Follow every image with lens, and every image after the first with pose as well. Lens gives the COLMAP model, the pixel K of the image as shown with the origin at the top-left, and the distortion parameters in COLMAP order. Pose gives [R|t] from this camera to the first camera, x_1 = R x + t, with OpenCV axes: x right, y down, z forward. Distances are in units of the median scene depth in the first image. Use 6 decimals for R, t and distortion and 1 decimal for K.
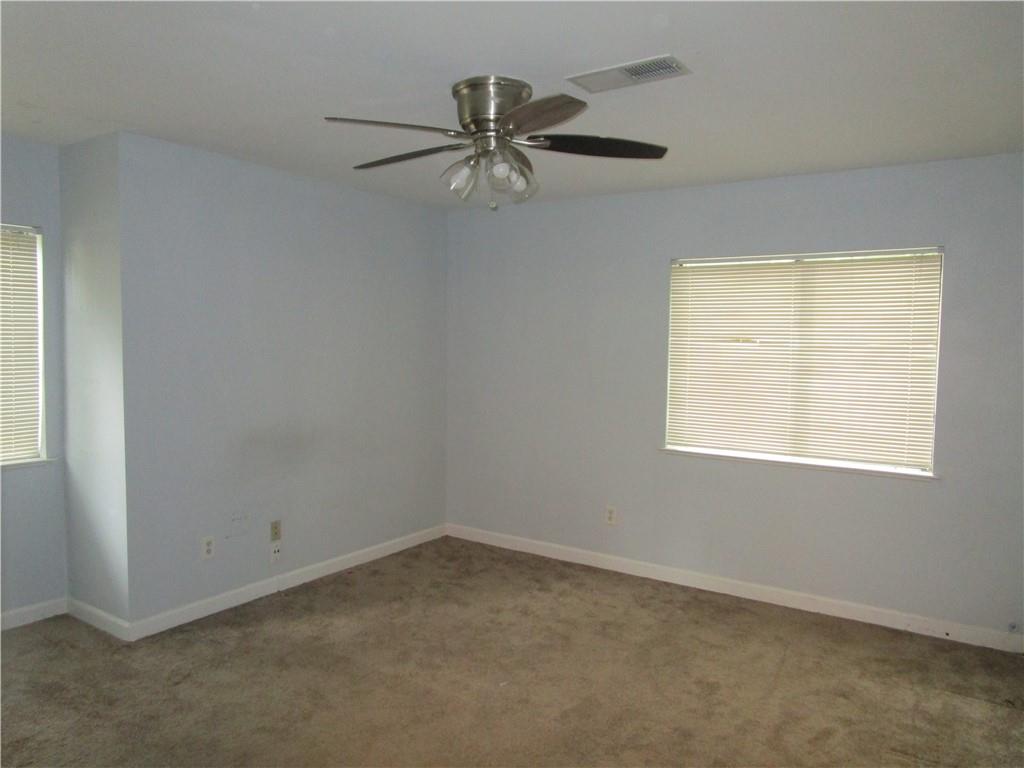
lens RADIAL K [[724.4, 0, 512.7], [0, 724.4, 382.8], [0, 0, 1]] dist [-0.020540, 0.004603]
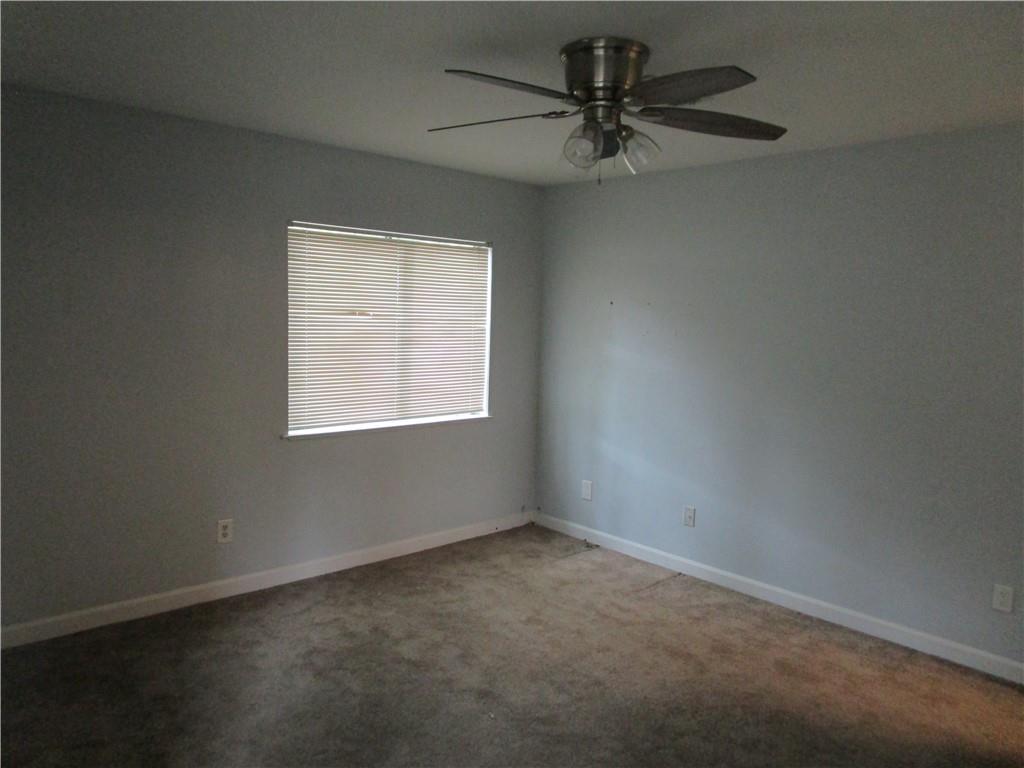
lens RADIAL K [[724.4, 0, 511.8], [0, 724.4, 386.1], [0, 0, 1]] dist [-0.020540, 0.004603]
pose [[0.249402, -0.108645, 0.962286, -0.596536], [0.031567, 0.994071, 0.104052, -0.055374], [-0.967885, 0.004426, 0.251353, 0.541677]]
